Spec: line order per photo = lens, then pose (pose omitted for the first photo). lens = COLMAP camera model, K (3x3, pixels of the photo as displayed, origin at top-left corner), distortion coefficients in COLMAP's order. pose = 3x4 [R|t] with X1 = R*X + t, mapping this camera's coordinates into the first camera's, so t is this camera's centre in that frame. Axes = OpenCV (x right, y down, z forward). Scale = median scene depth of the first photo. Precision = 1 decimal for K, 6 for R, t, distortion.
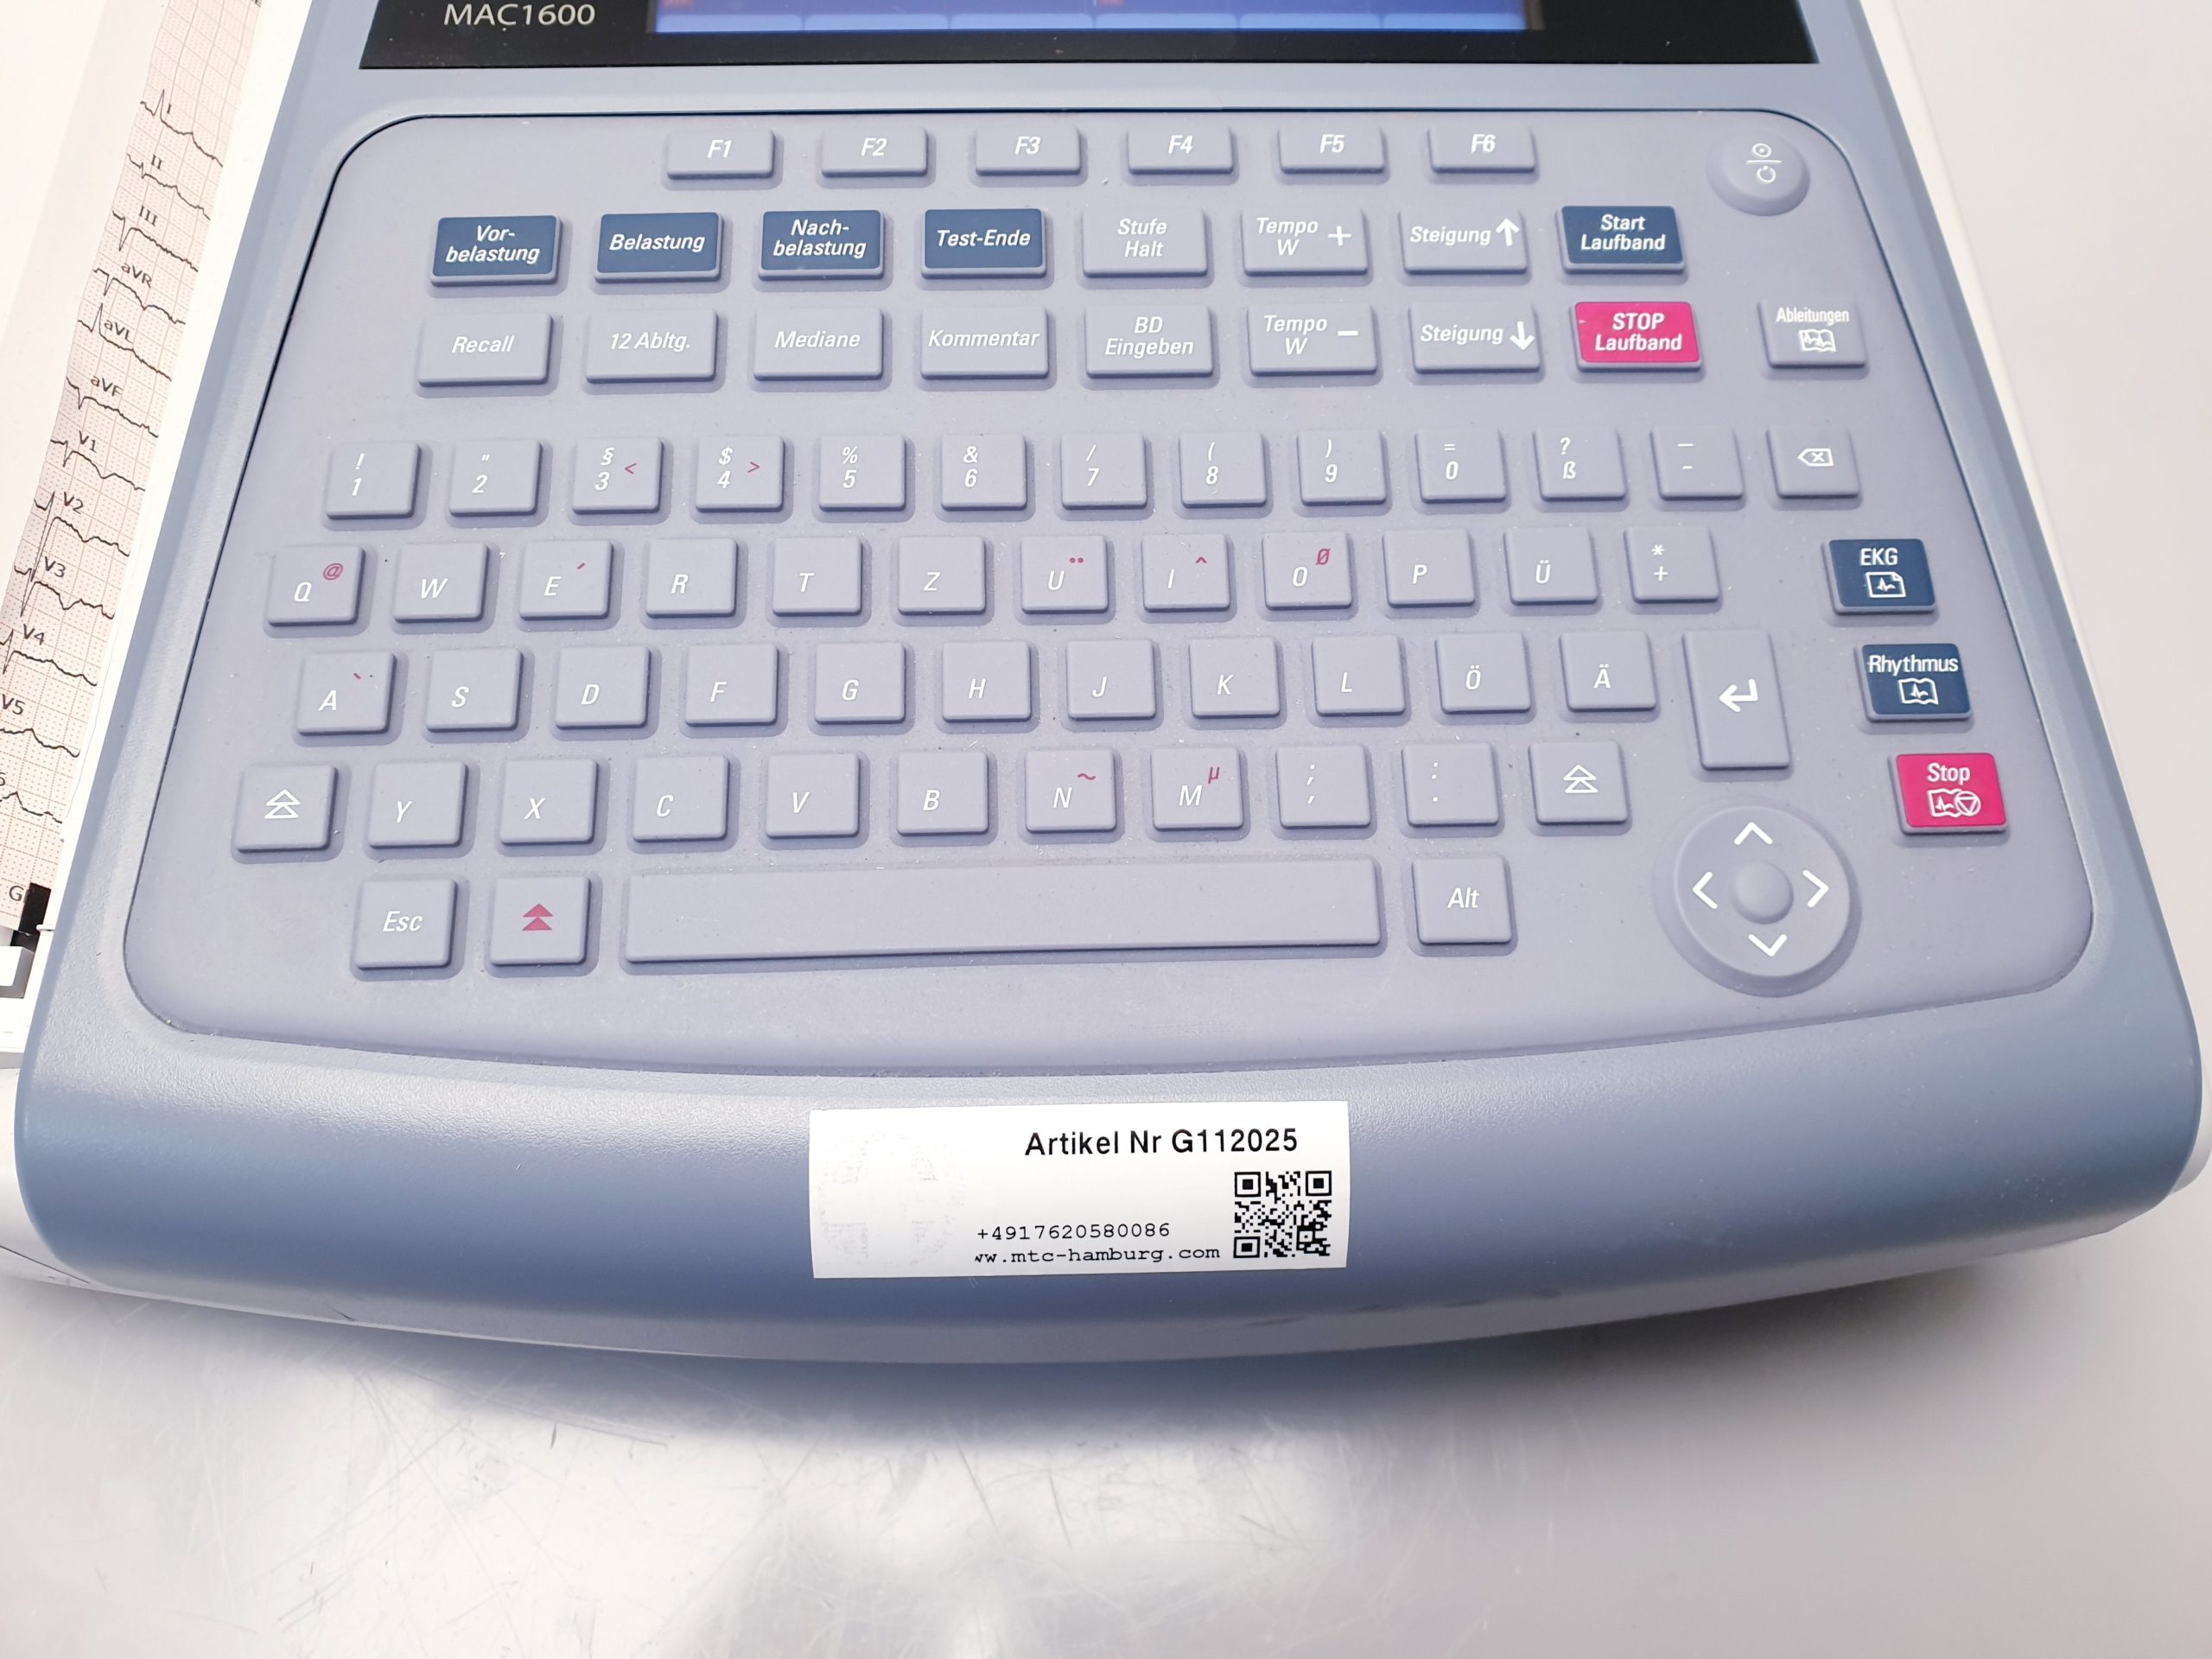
lens RADIAL K [[1700.3, 0, 1106.0], [0, 1700.3, 829.5], [0, 0, 1]] dist [-0.055932, 0.081558]
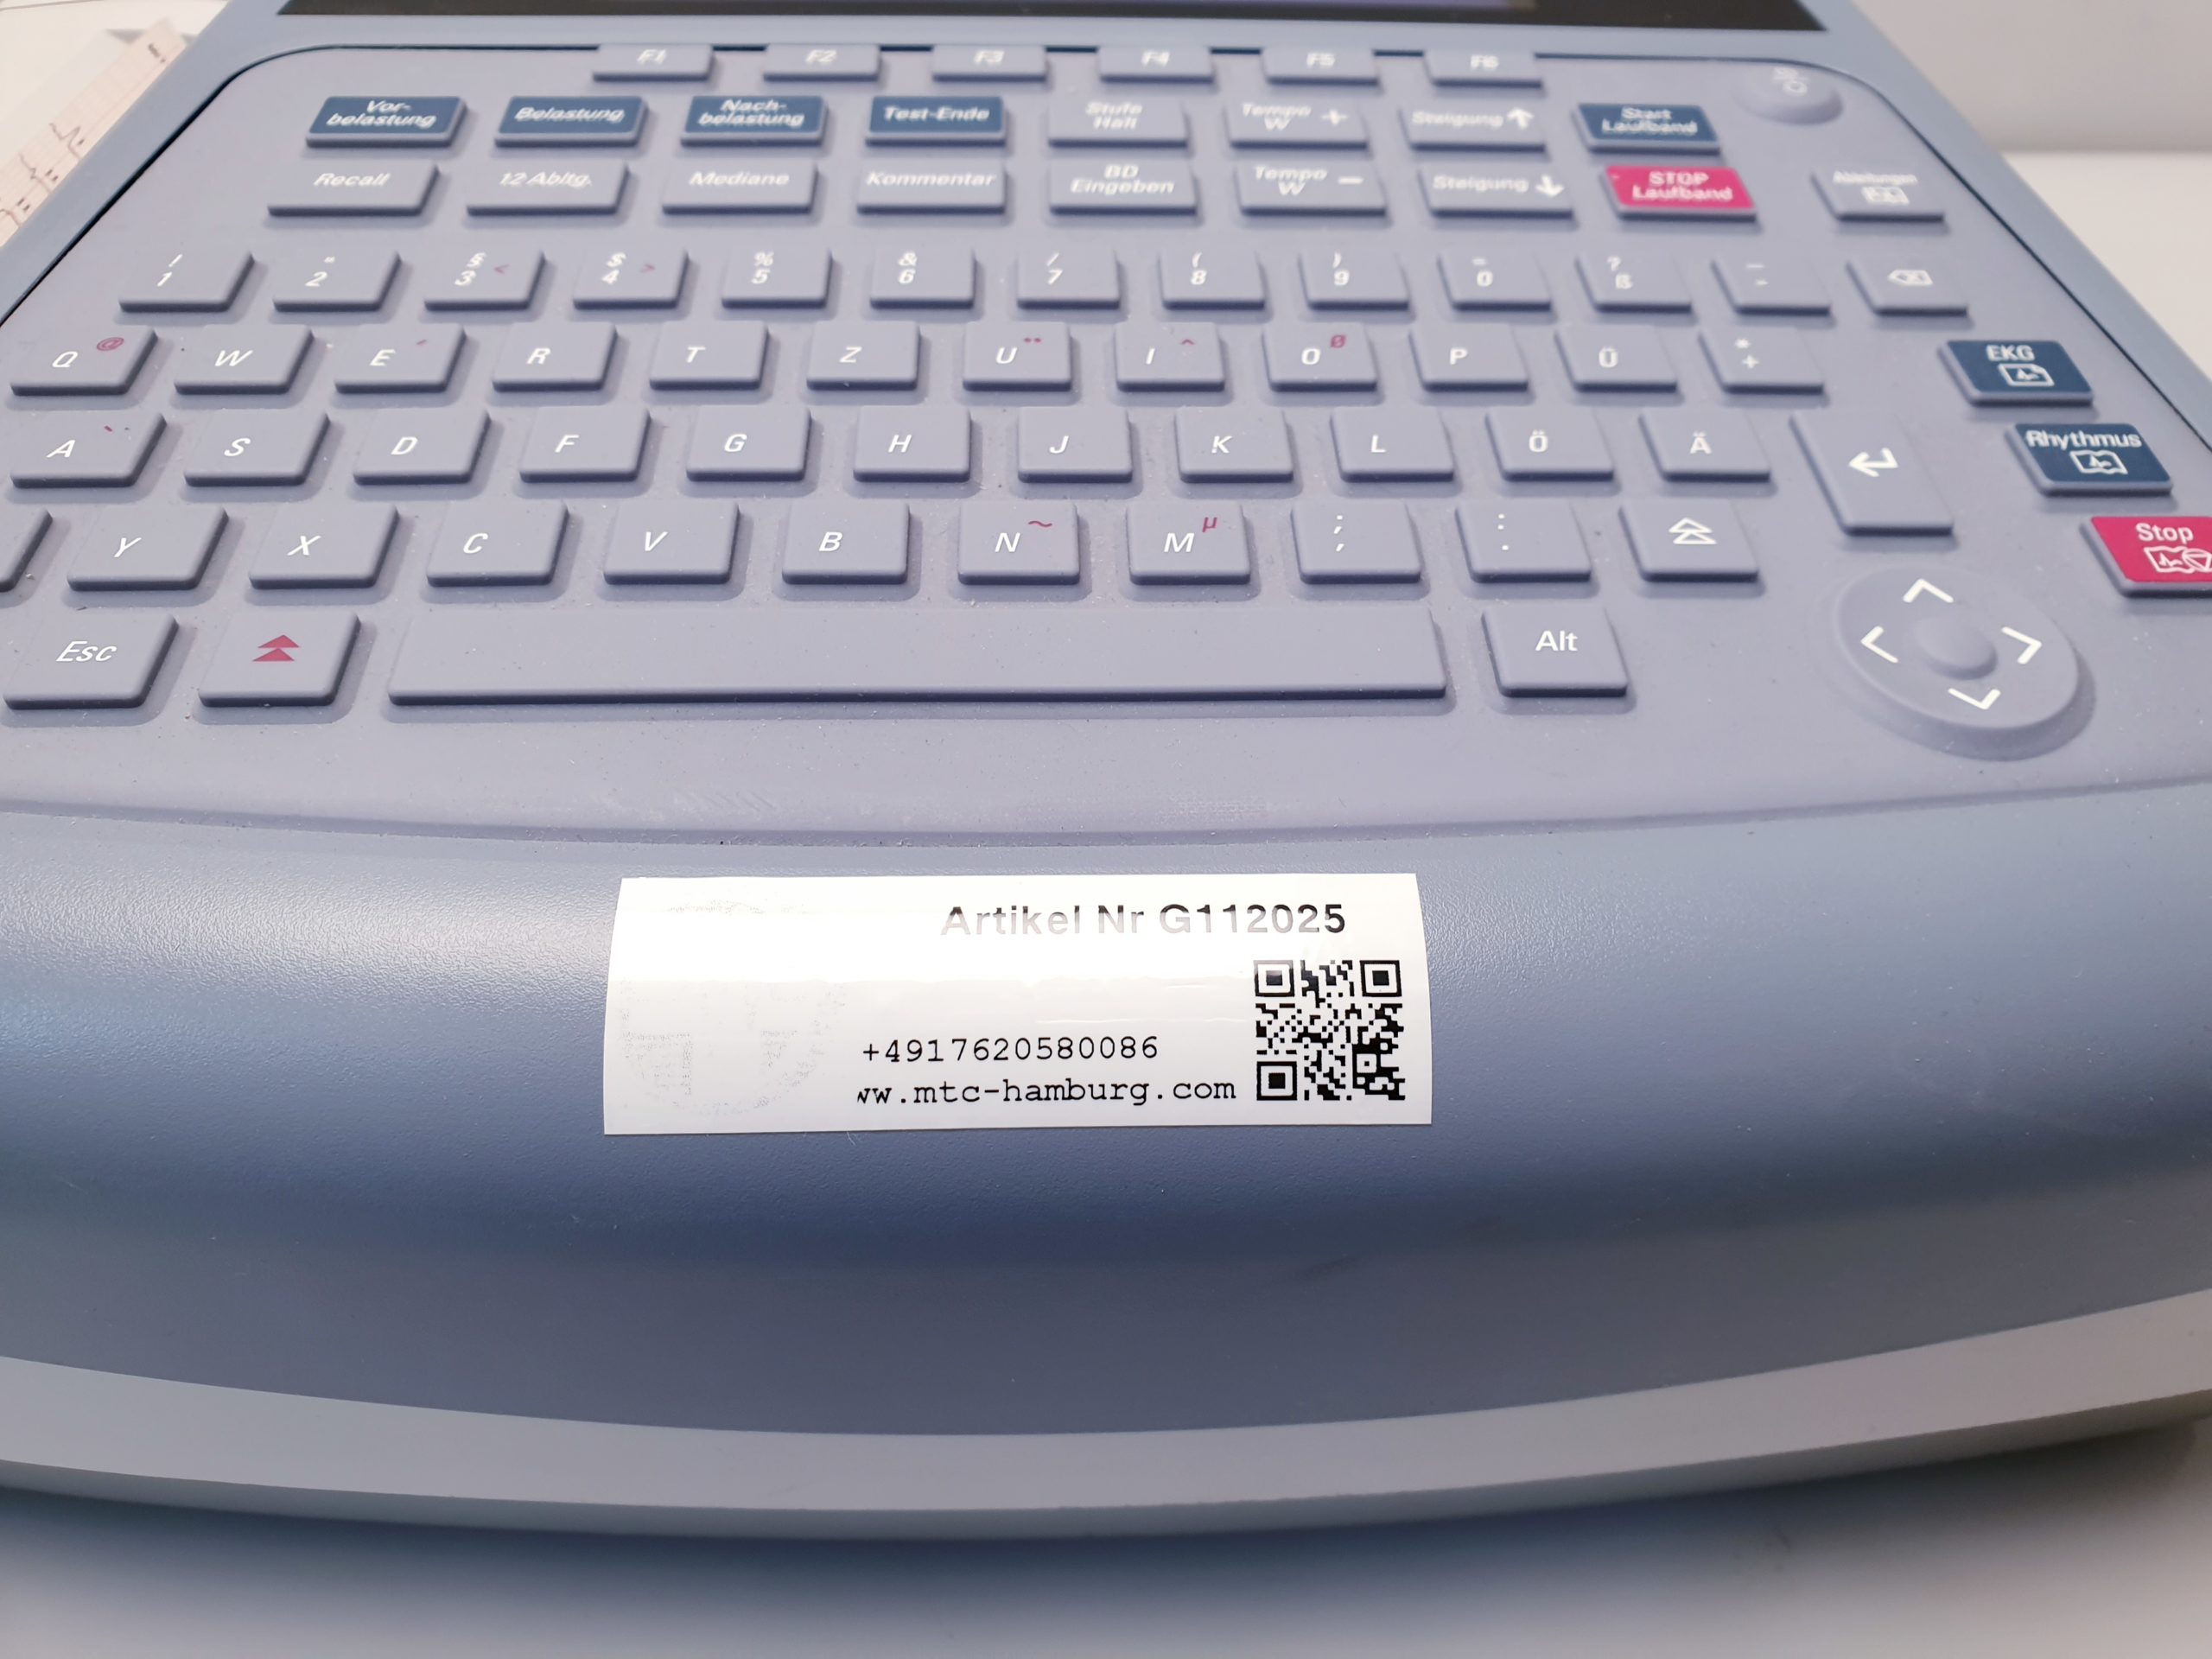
lens RADIAL K [[1689.3, 0, 1119.2], [0, 1689.3, 883.7], [0, 0, 1]] dist [-0.018468, 0.007397]
pose [[0.999939, -0.002932, 0.010611, 0.014917], [0.006566, 0.932524, -0.361049, 0.387906], [-0.008837, 0.361096, 0.932487, 0.347598]]
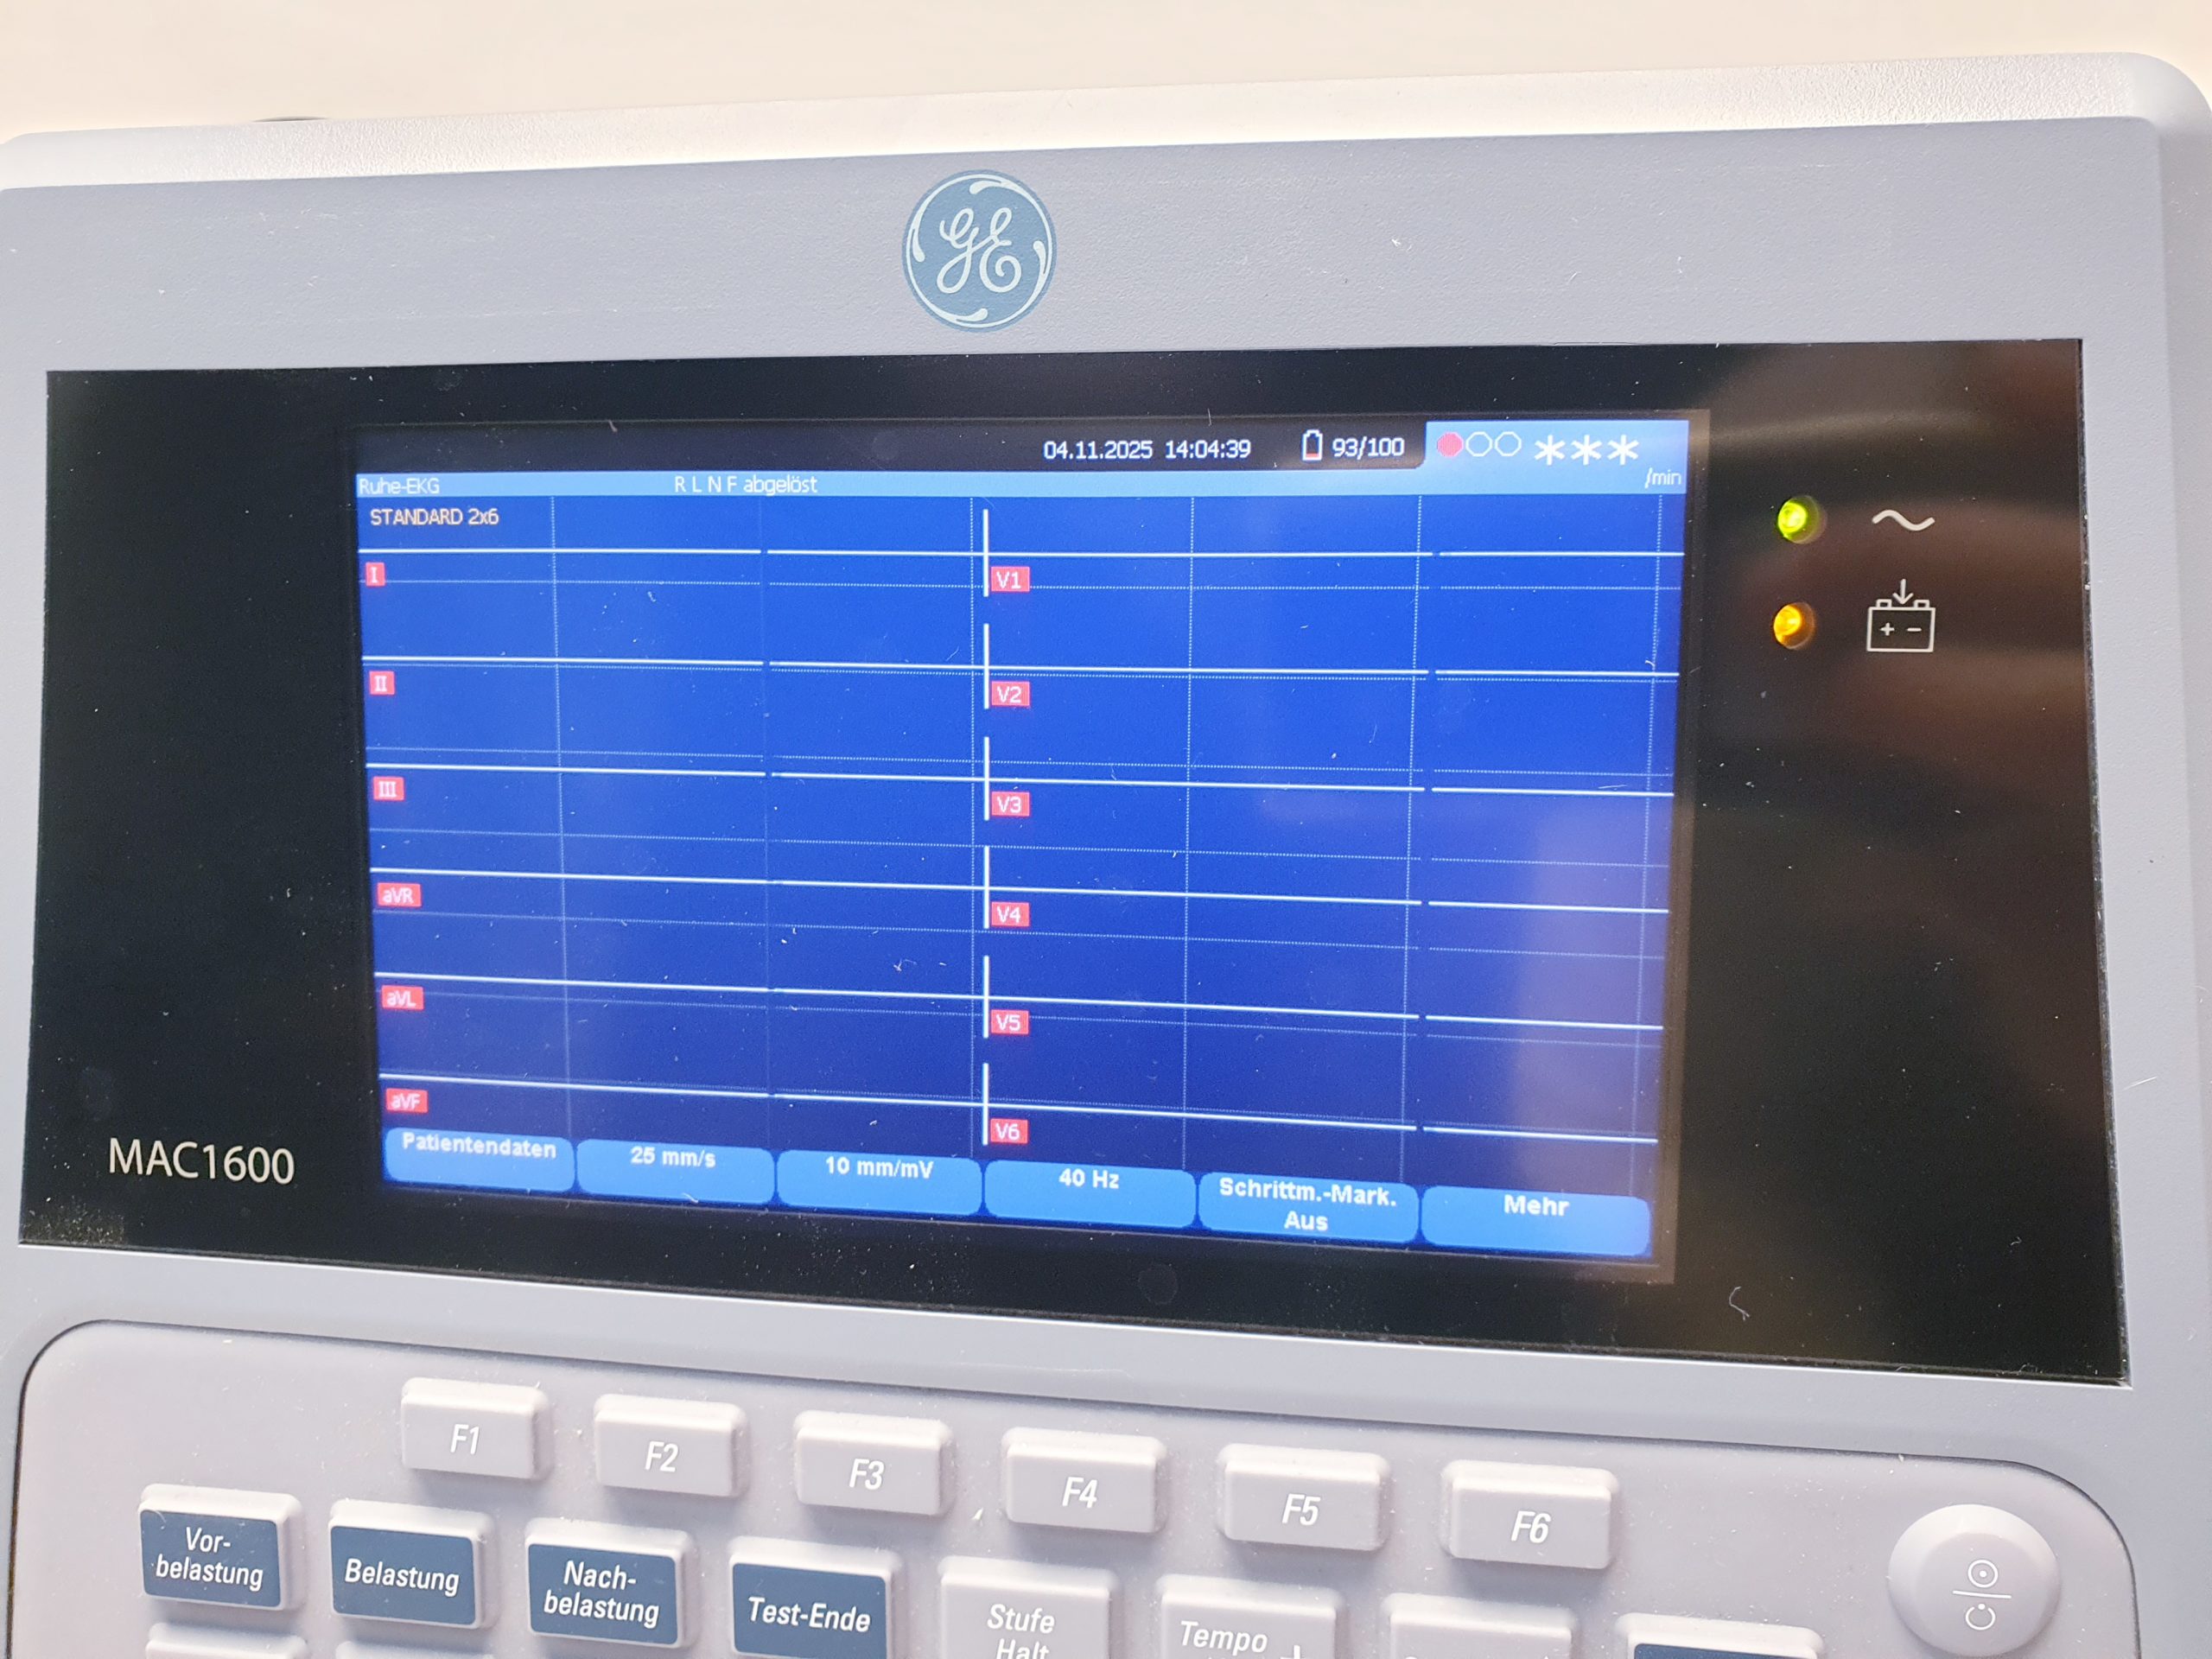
lens RADIAL K [[1700.3, 0, 1106.0], [0, 1700.3, 829.5], [0, 0, 1]] dist [-0.055932, 0.081558]
pose [[0.984712, 0.052746, -0.166013, 0.175891], [0.021461, 0.909055, 0.416123, -1.065762], [0.172864, -0.413324, 0.894025, 0.559435]]
